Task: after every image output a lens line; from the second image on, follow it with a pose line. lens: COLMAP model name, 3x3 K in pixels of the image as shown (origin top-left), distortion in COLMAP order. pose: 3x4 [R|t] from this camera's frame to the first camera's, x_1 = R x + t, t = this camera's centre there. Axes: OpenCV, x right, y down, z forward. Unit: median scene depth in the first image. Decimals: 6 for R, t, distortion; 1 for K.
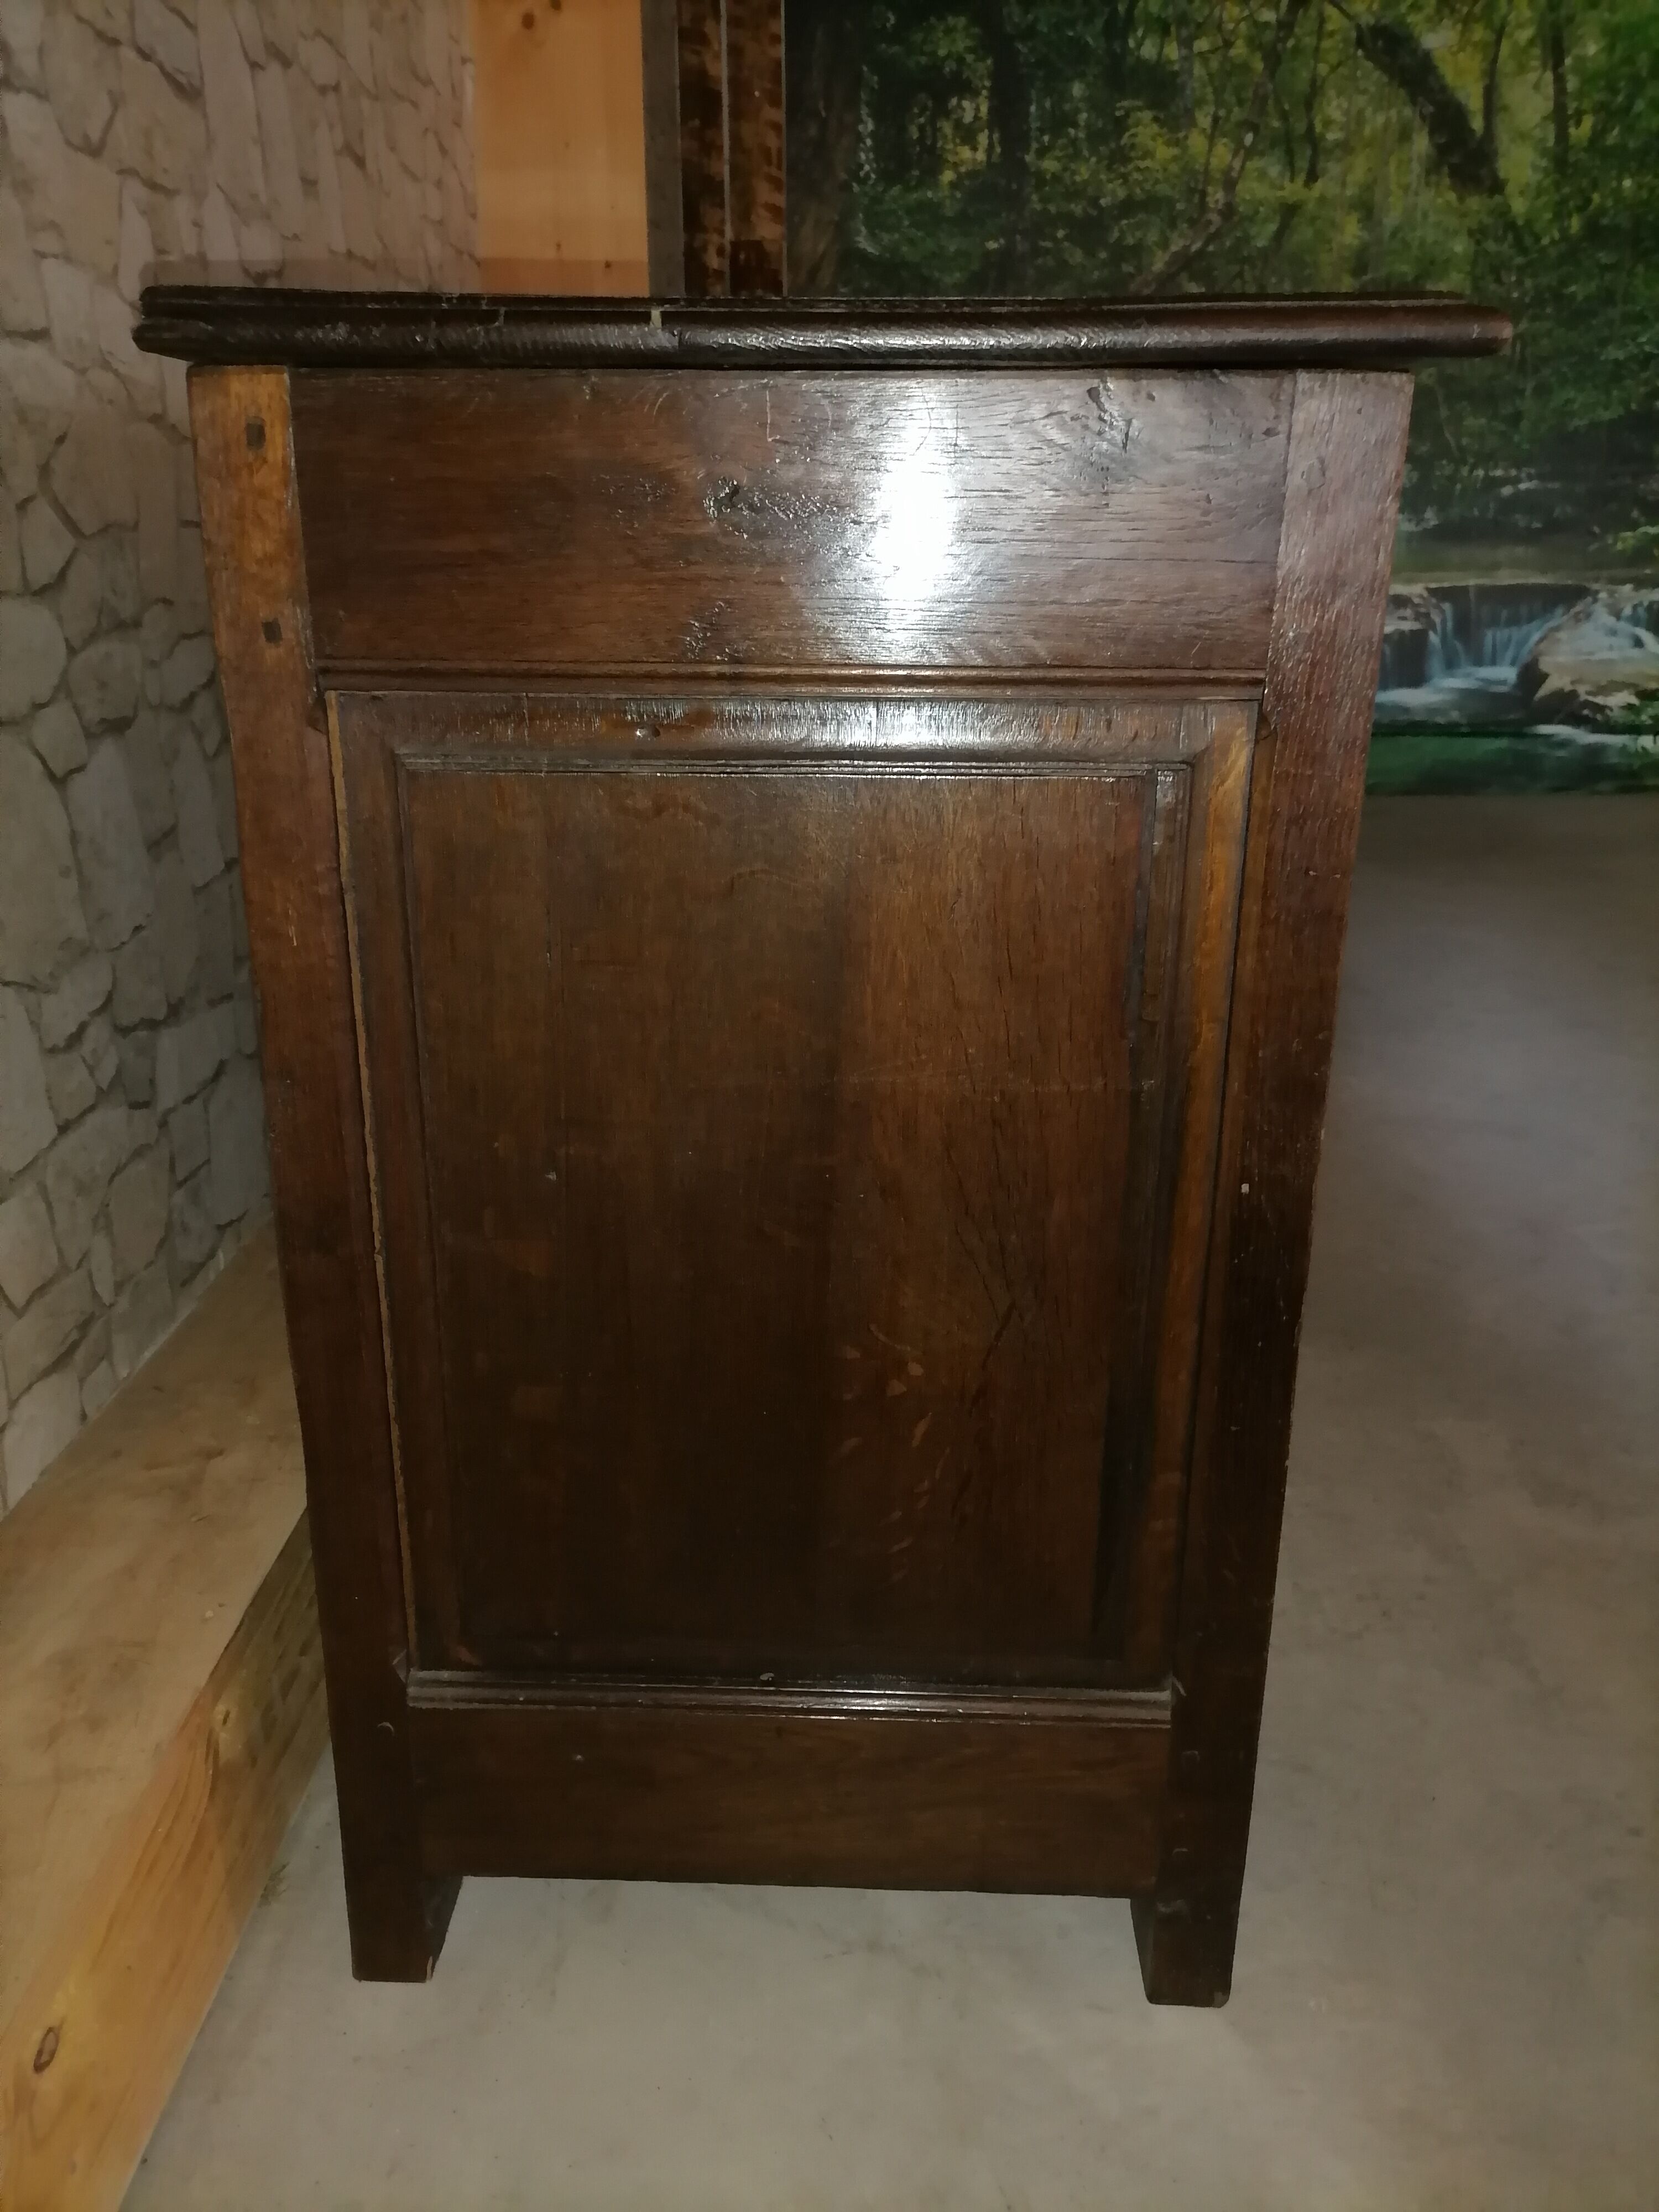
lens RADIAL K [[1668.5, 0, 828.9], [0, 1668.5, 1117.6], [0, 0, 1]] dist [0.030439, -0.016447]
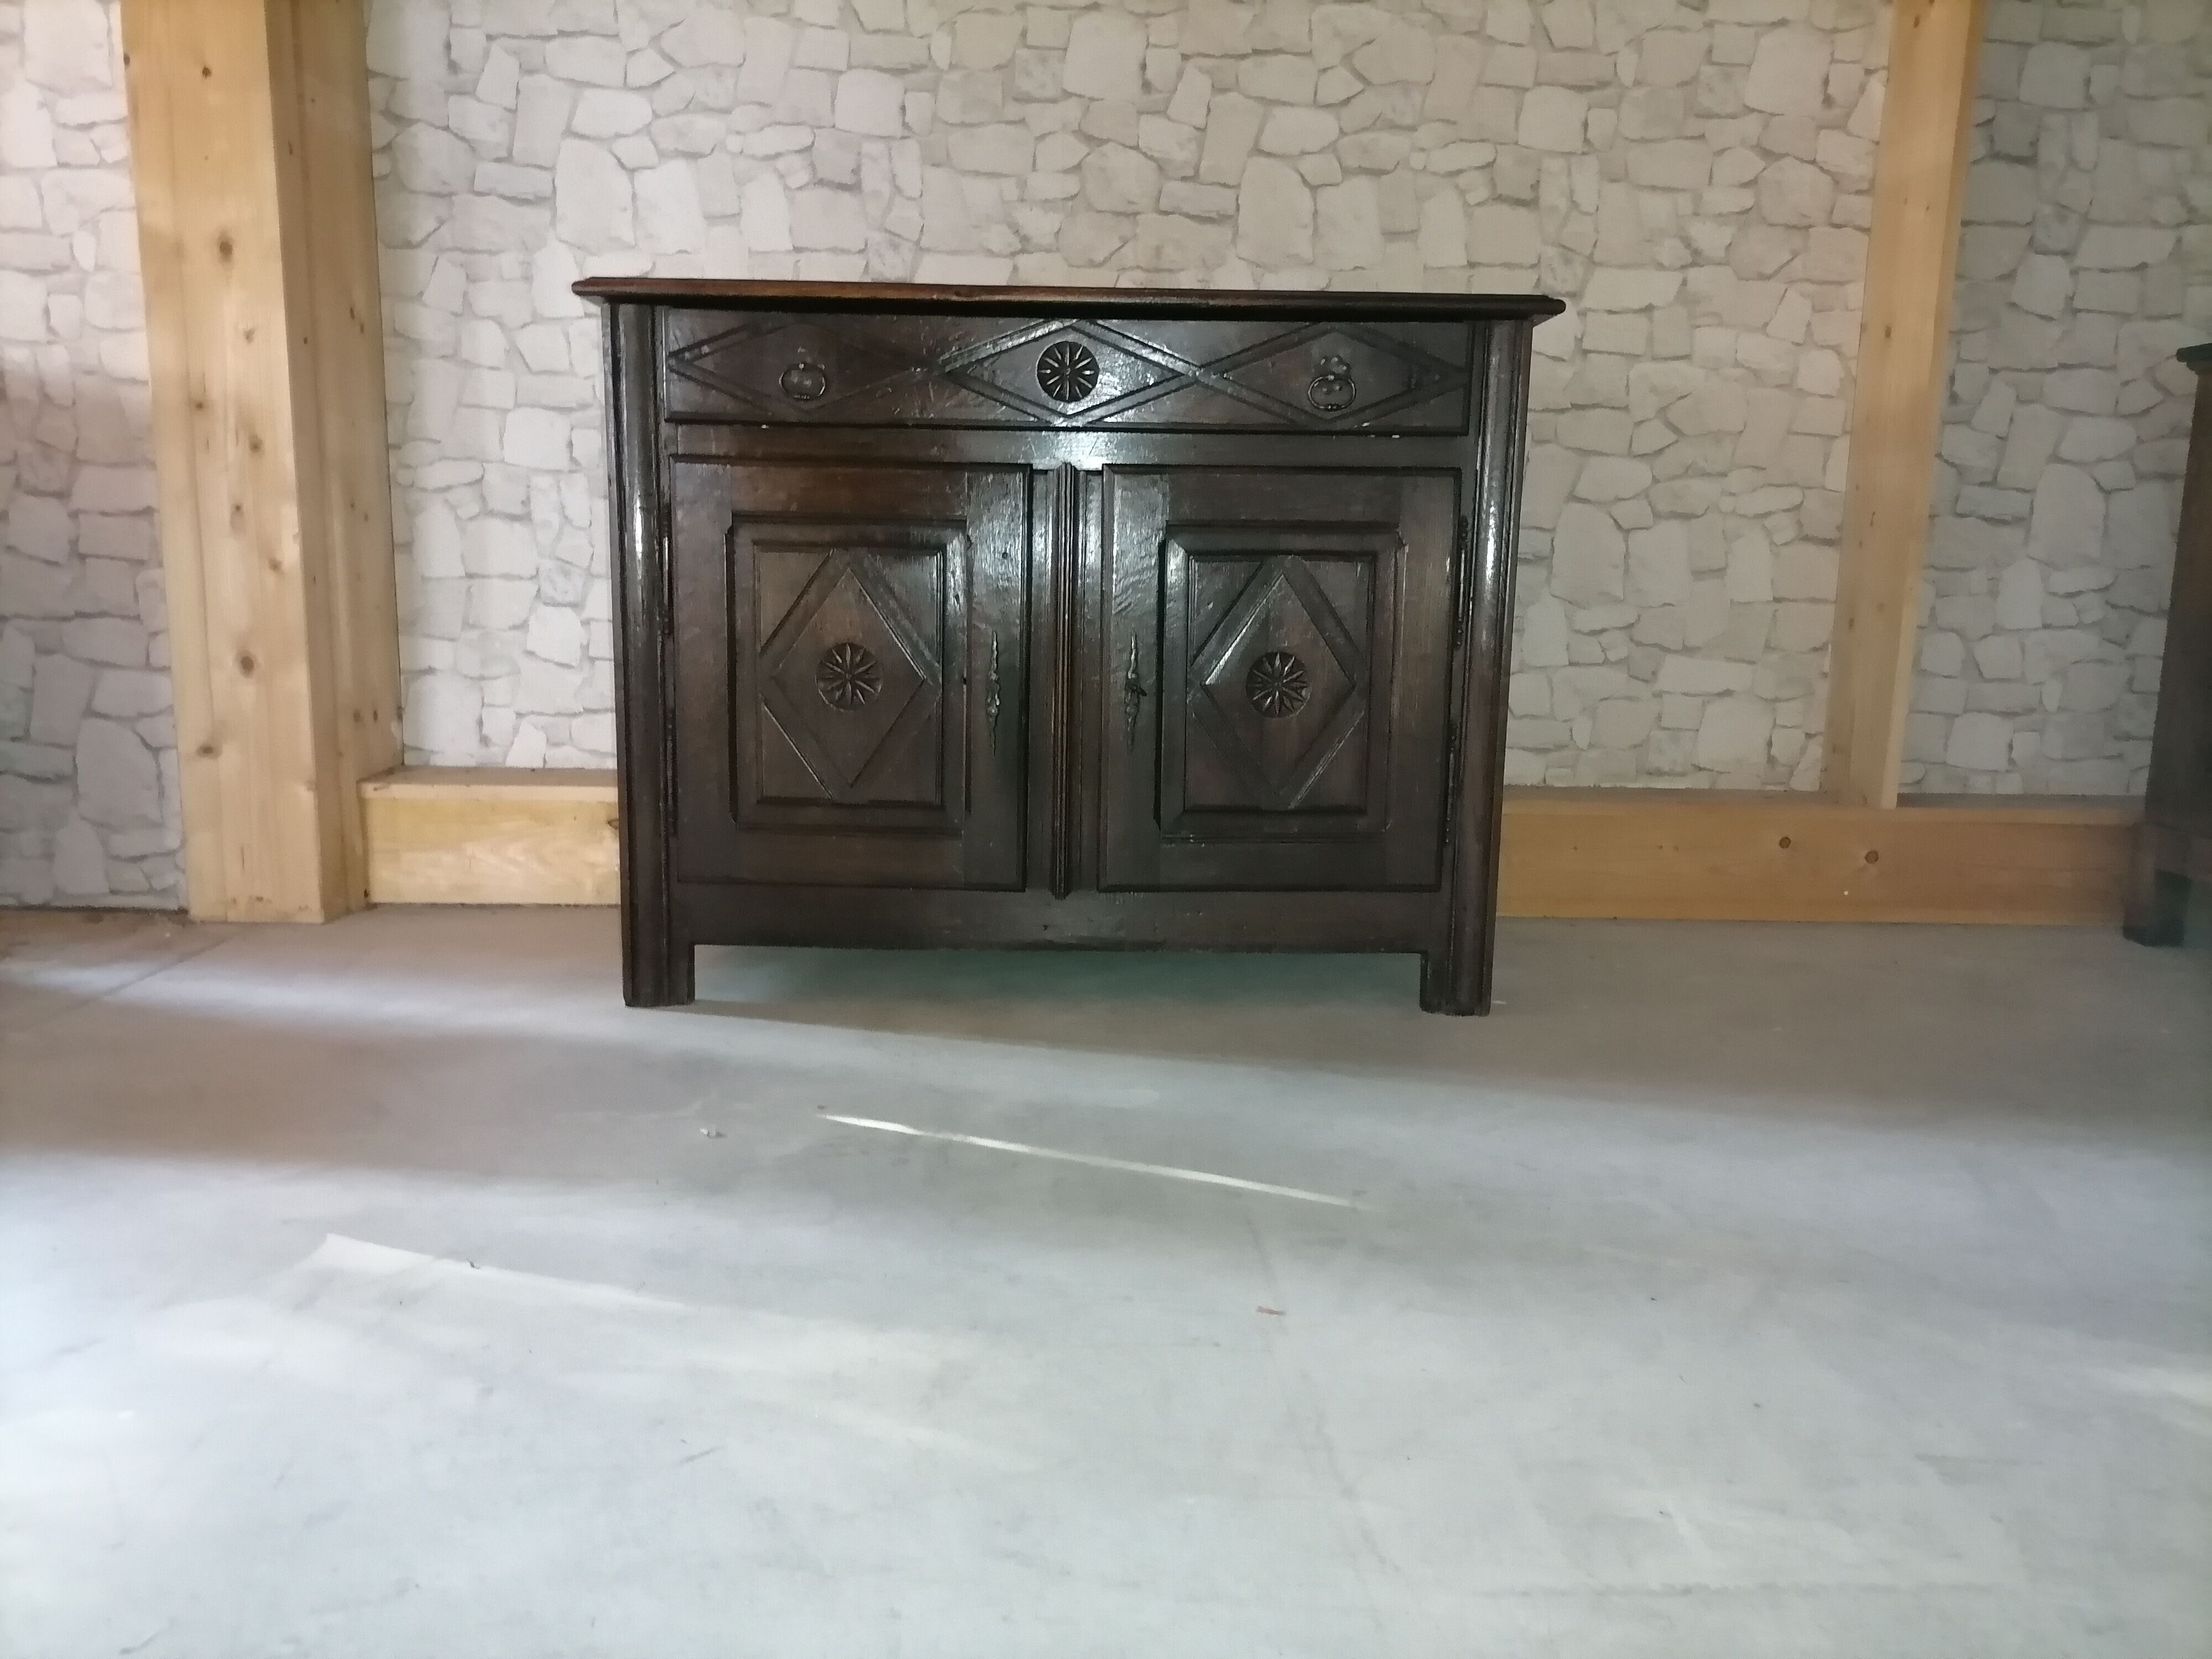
lens RADIAL K [[1668.5, 0, 1098.0], [0, 1668.5, 834.5], [0, 0, 1]] dist [0.030439, -0.016447]
pose [[0.058942, 0.162197, -0.984996, 1.922354], [-0.360270, 0.923669, 0.130540, 0.164860], [0.930984, 0.347170, 0.112878, 0.148847]]
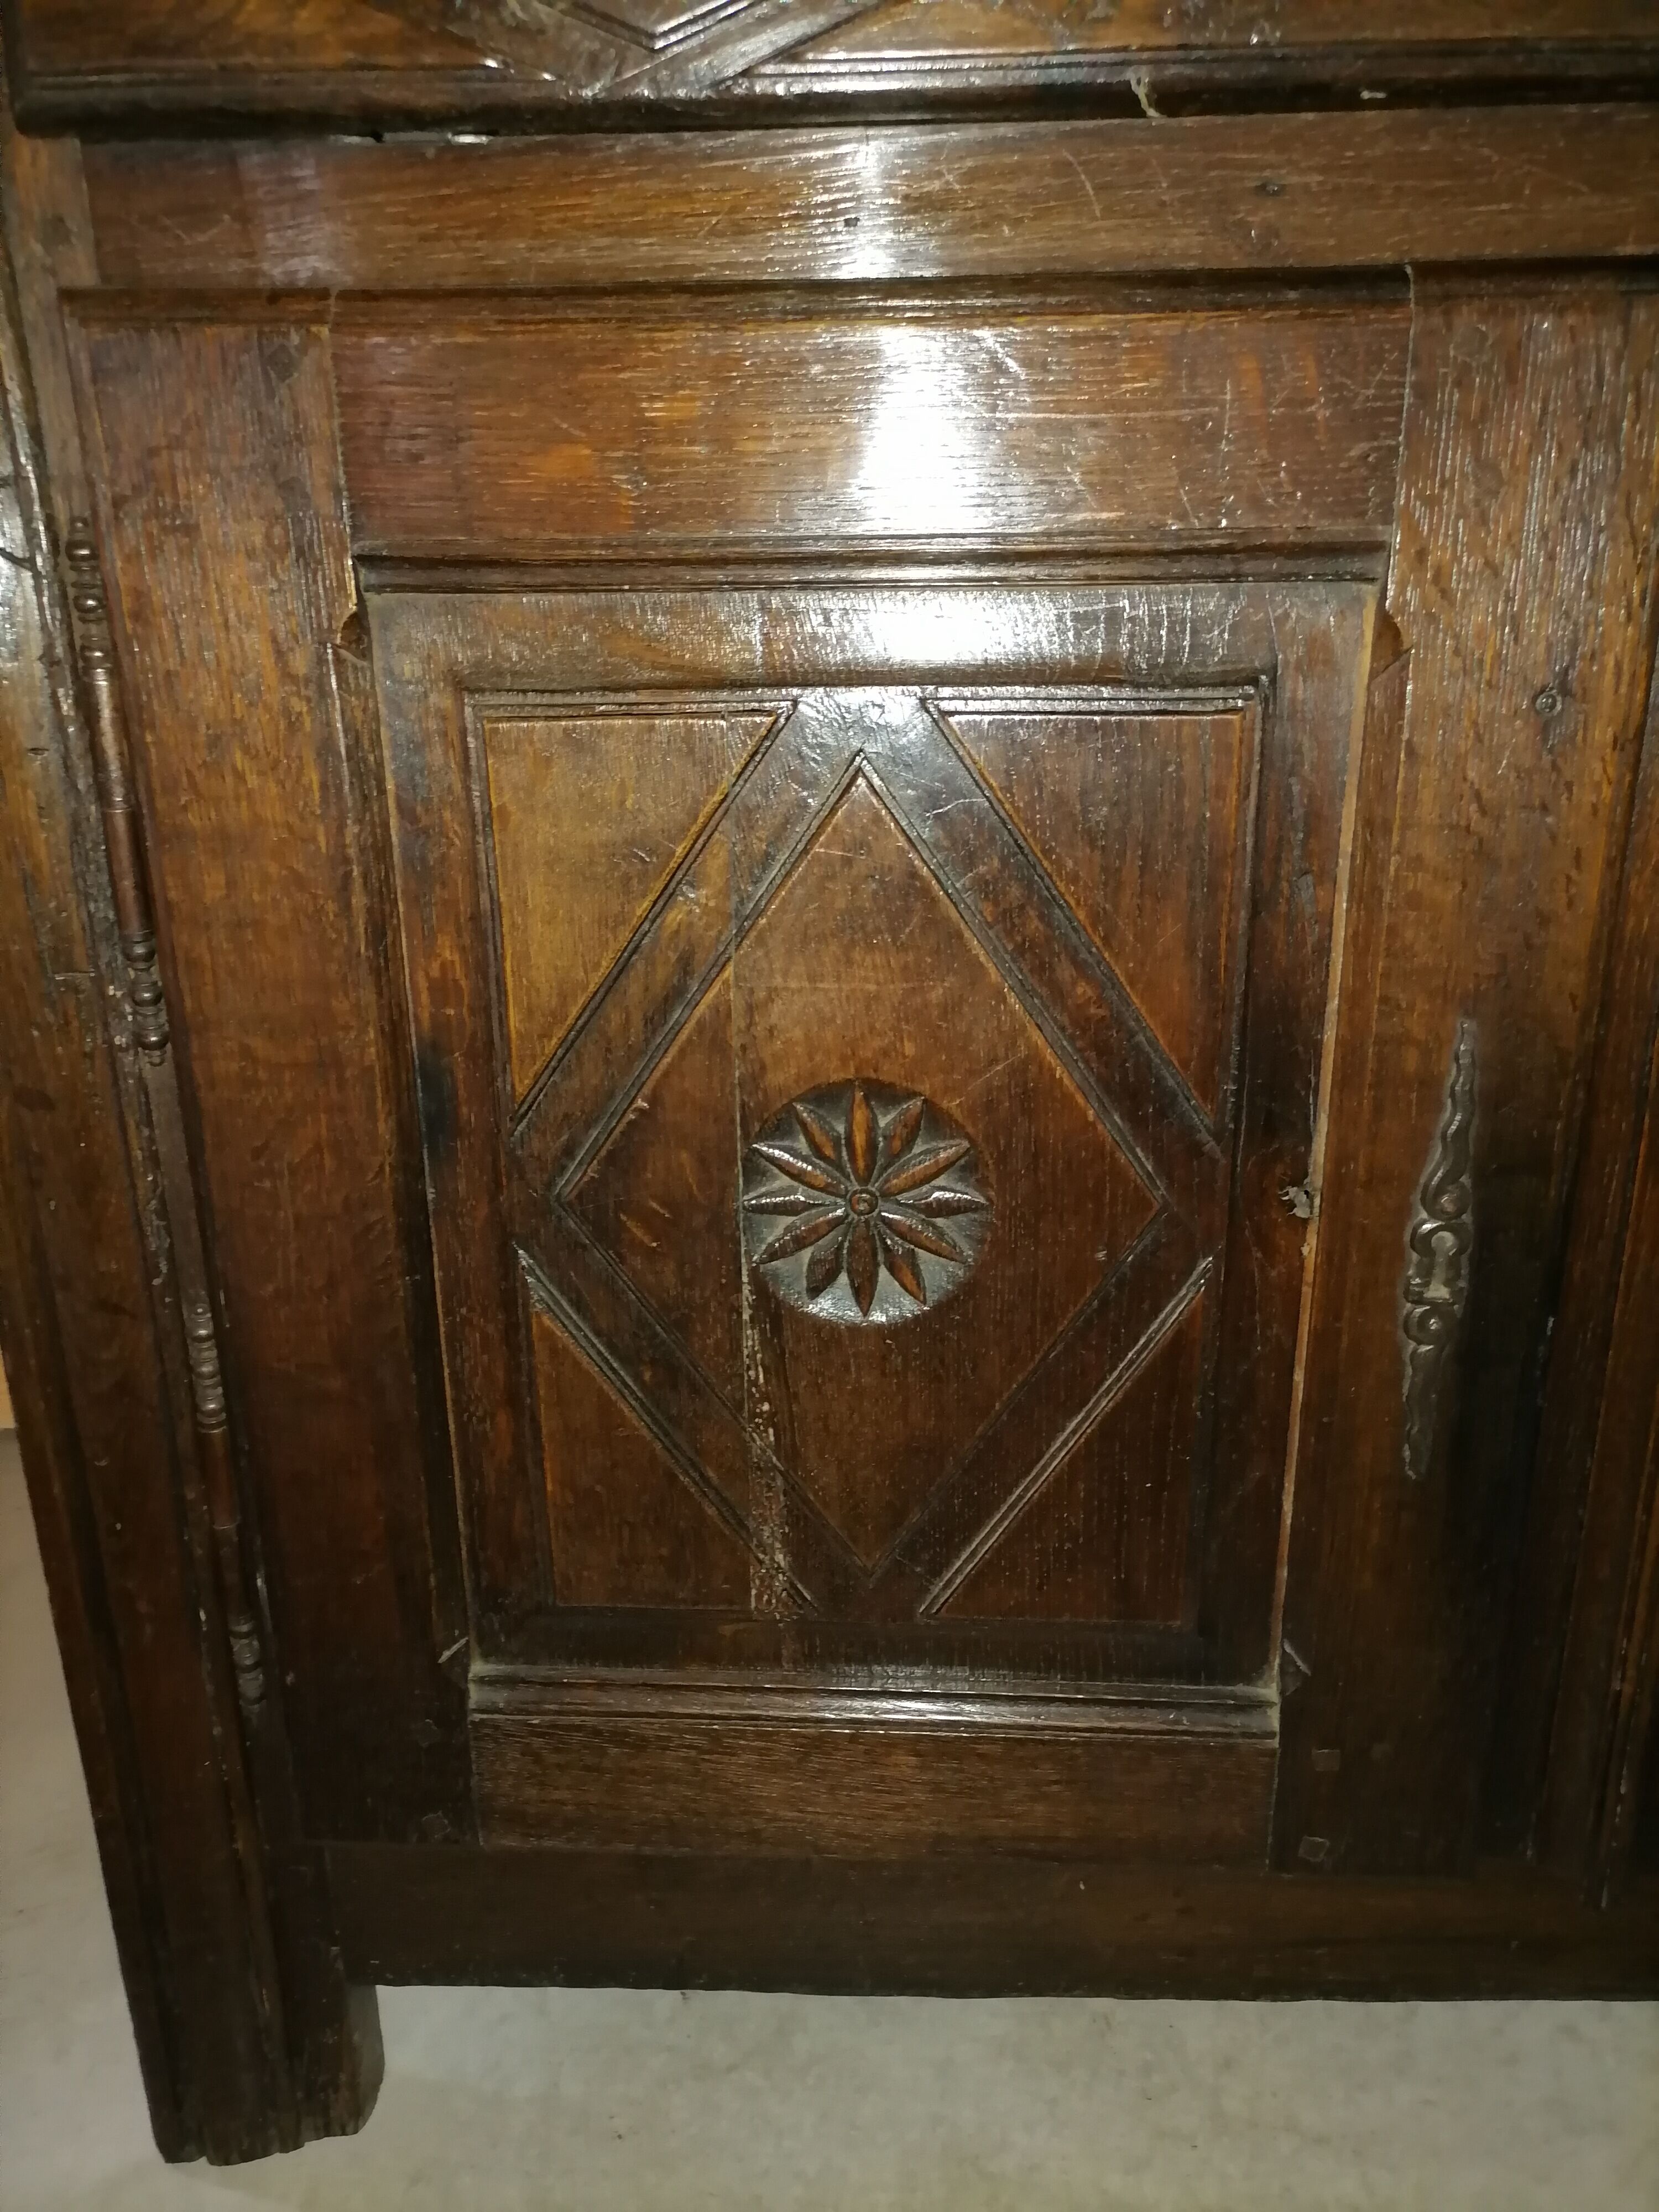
lens RADIAL K [[1668.5, 0, 824.0], [0, 1668.5, 1121.7], [0, 0, 1]] dist [0.030439, -0.016447]
pose [[0.016036, 0.321151, -0.946892, 0.590588], [-0.326494, 0.896785, 0.298627, 0.184920], [0.945063, 0.304366, 0.119235, -0.021092]]
